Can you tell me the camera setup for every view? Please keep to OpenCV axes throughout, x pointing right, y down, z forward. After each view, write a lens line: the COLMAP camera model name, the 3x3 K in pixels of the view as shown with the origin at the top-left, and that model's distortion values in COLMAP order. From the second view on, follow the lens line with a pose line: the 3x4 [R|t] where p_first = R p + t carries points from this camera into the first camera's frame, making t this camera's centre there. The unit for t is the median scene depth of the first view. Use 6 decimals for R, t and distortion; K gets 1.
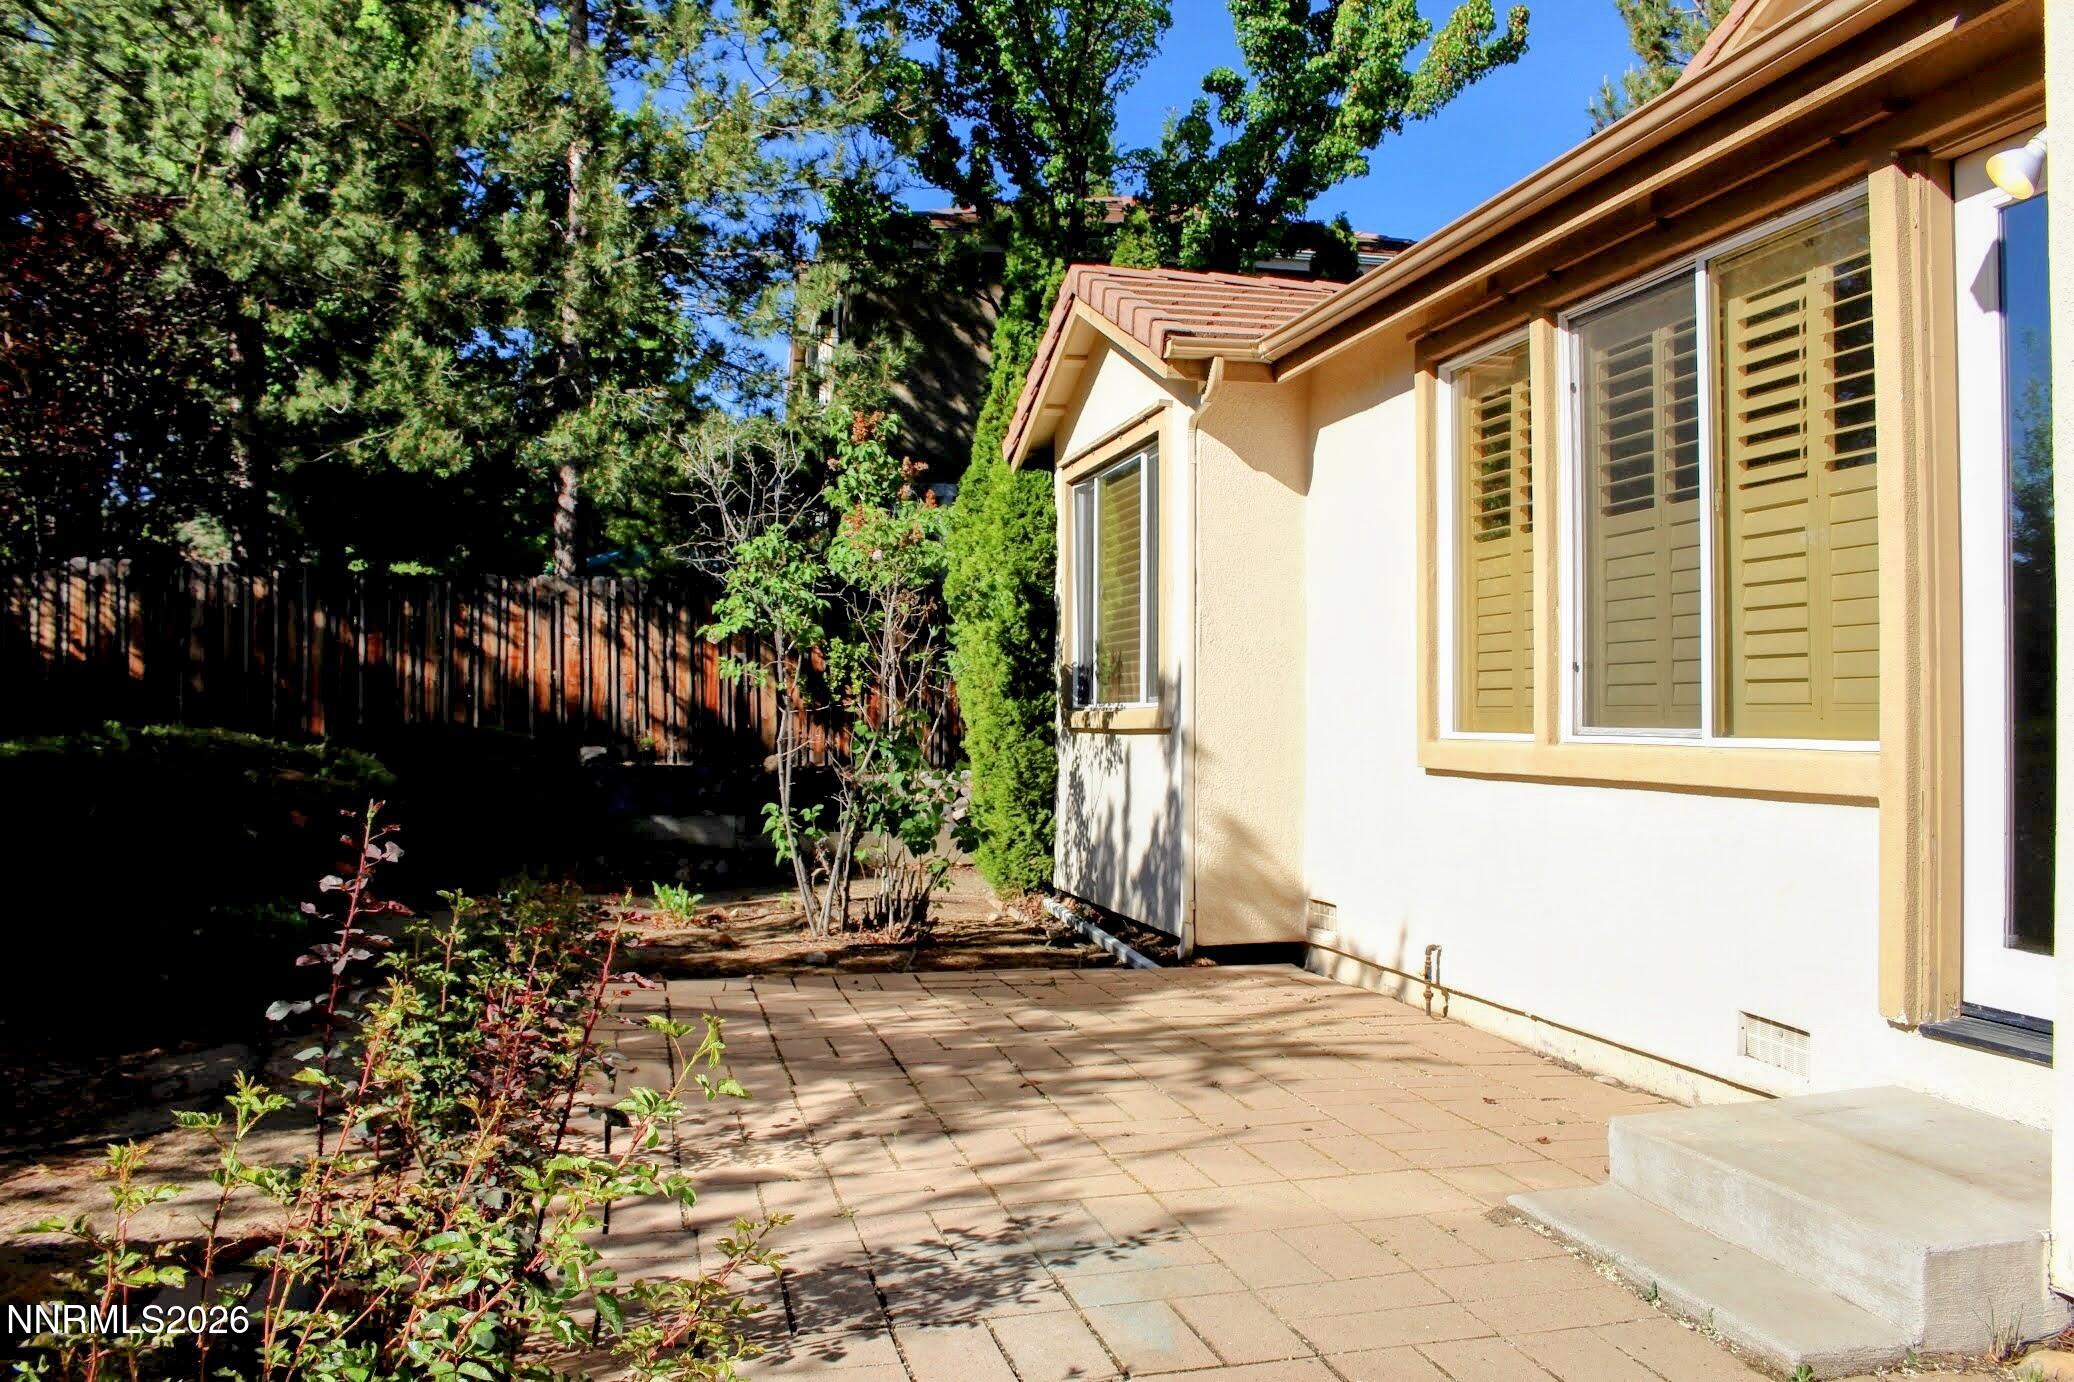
lens RADIAL K [[1736.3, 0, 1035.9], [0, 1736.3, 685.9], [0, 0, 1]] dist [-0.153268, 0.124630]
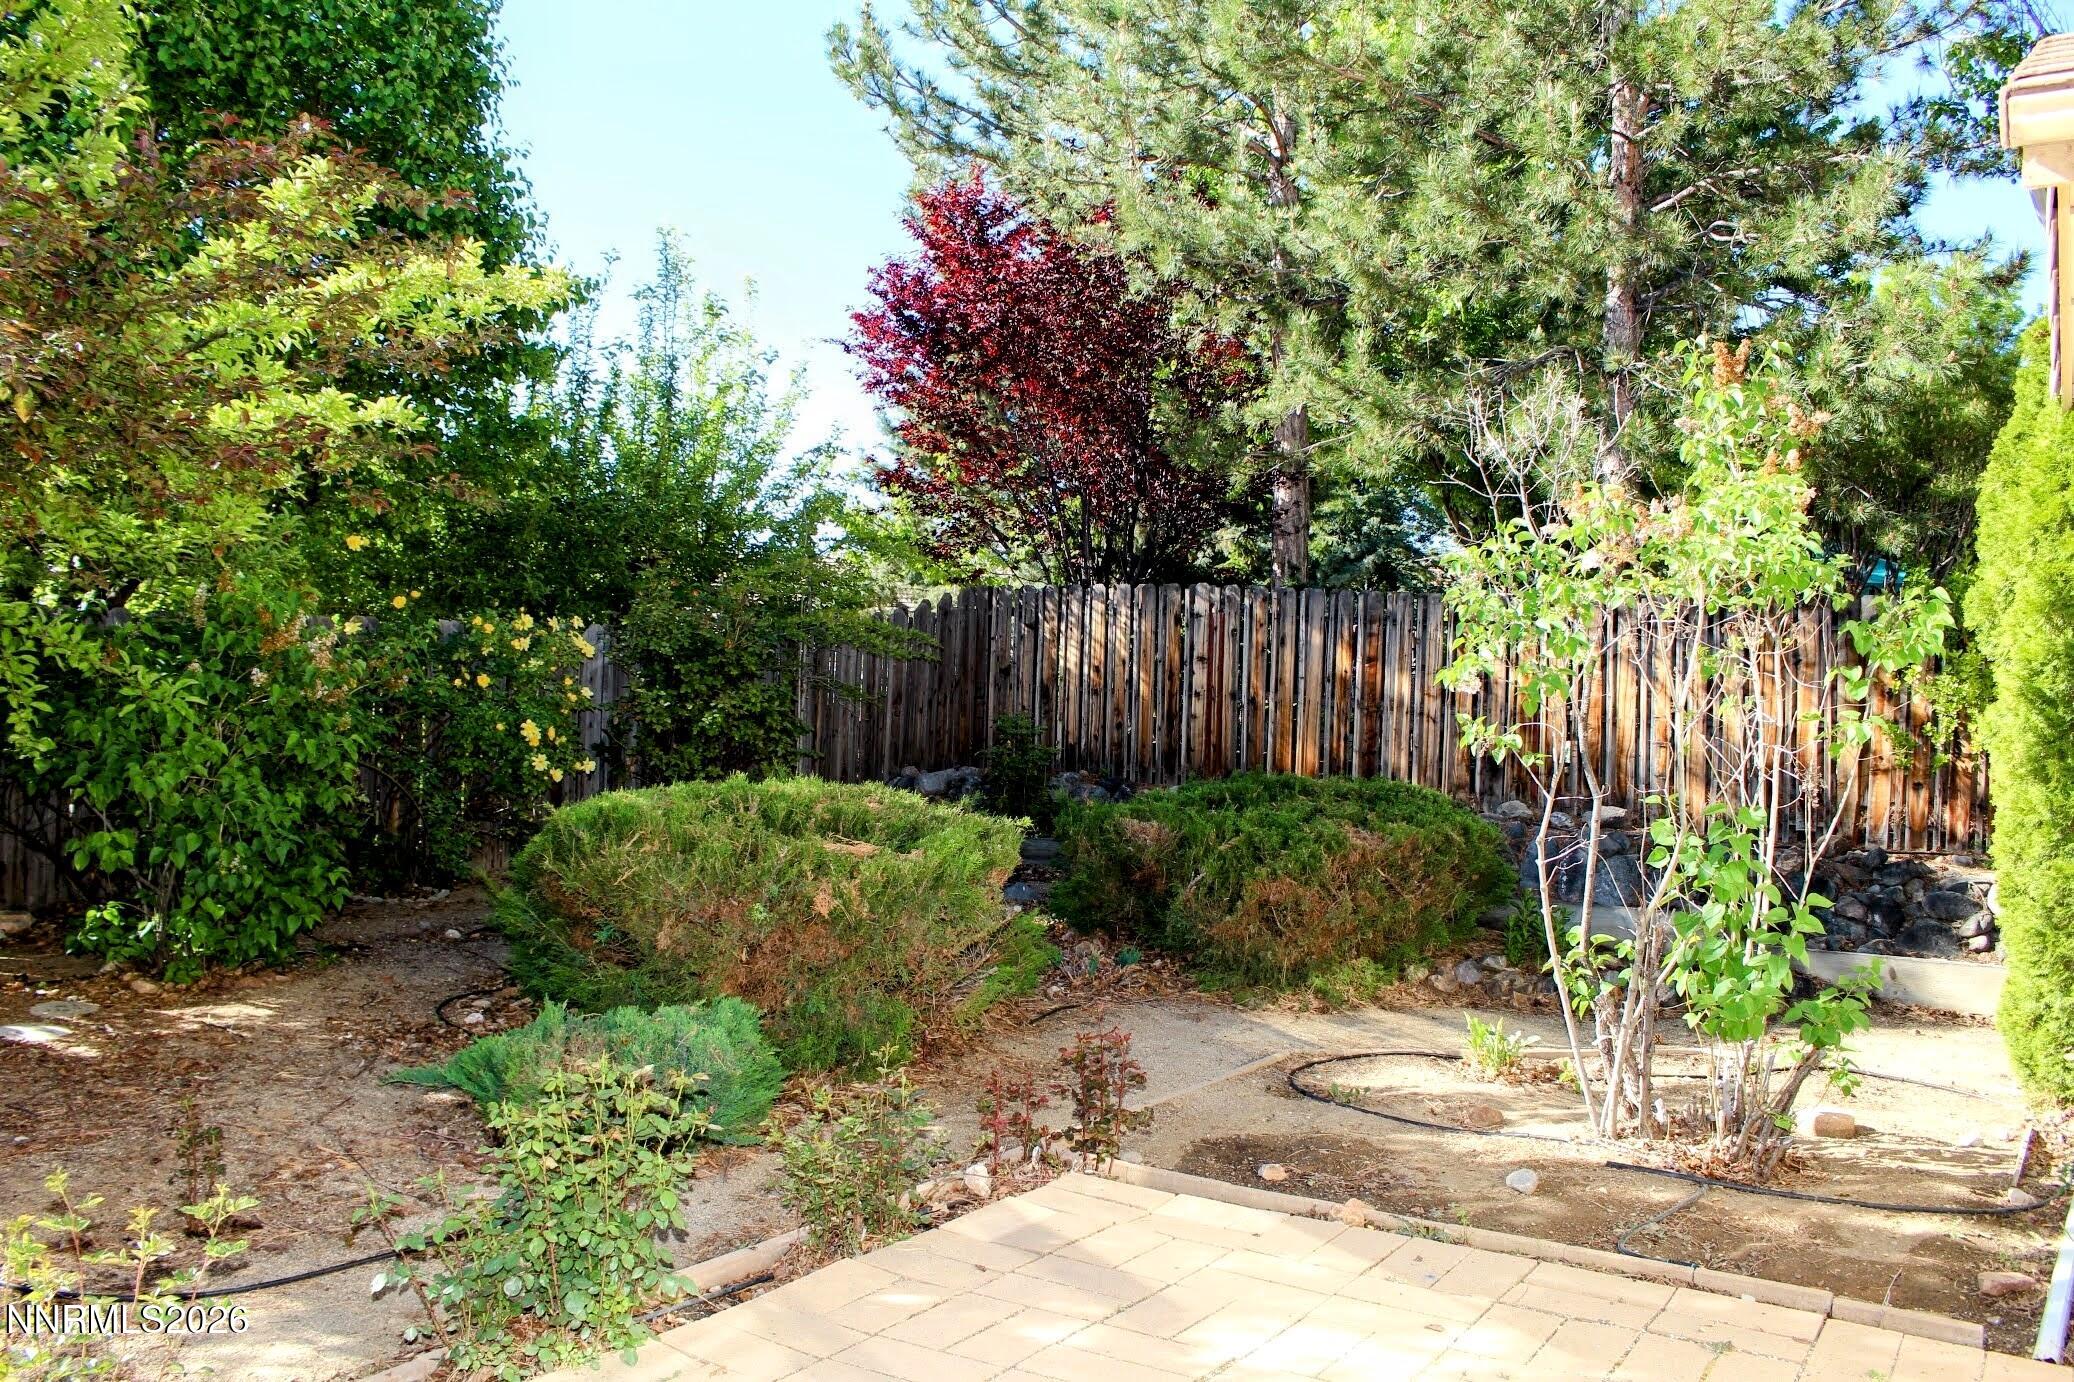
lens RADIAL K [[1736.3, 0, 1041.8], [0, 1736.3, 689.8], [0, 0, 1]] dist [-0.153268, 0.124630]
pose [[0.694610, 0.020286, -0.719101, 0.134612], [-0.022701, 0.999723, 0.006276, -0.018465], [0.719029, 0.011965, 0.694878, 0.273180]]
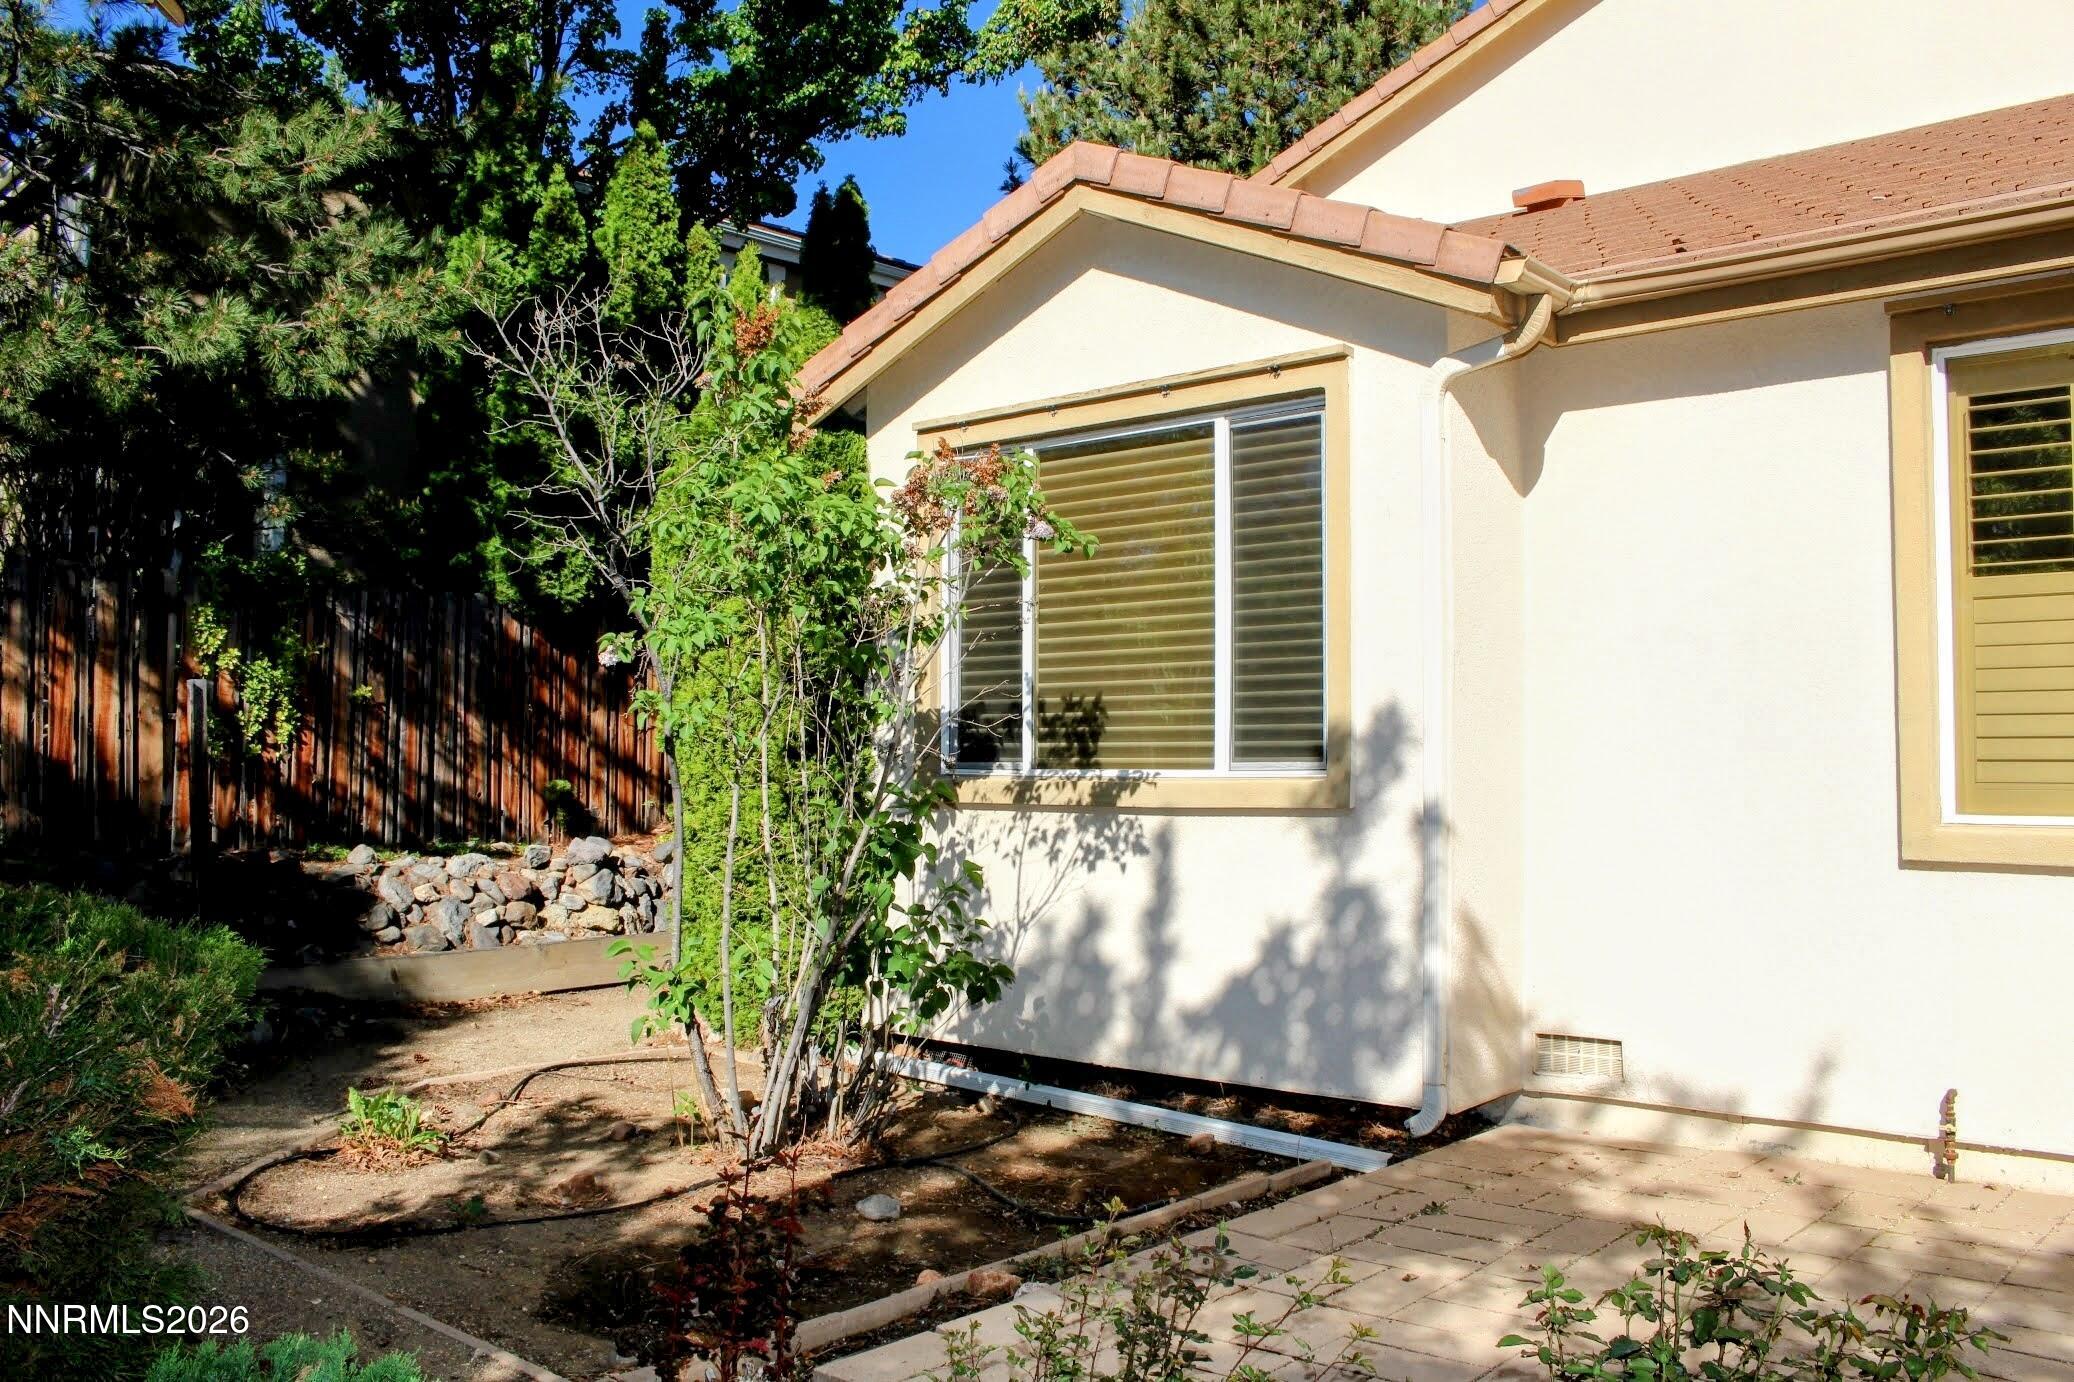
lens RADIAL K [[1736.3, 0, 1037.6], [0, 1736.3, 712.7], [0, 0, 1]] dist [-0.153268, 0.124630]
pose [[0.809928, 0.016863, 0.586287, -0.278330], [-0.011606, 0.999852, -0.012726, -0.002434], [-0.586415, 0.003503, 0.810003, 0.314421]]
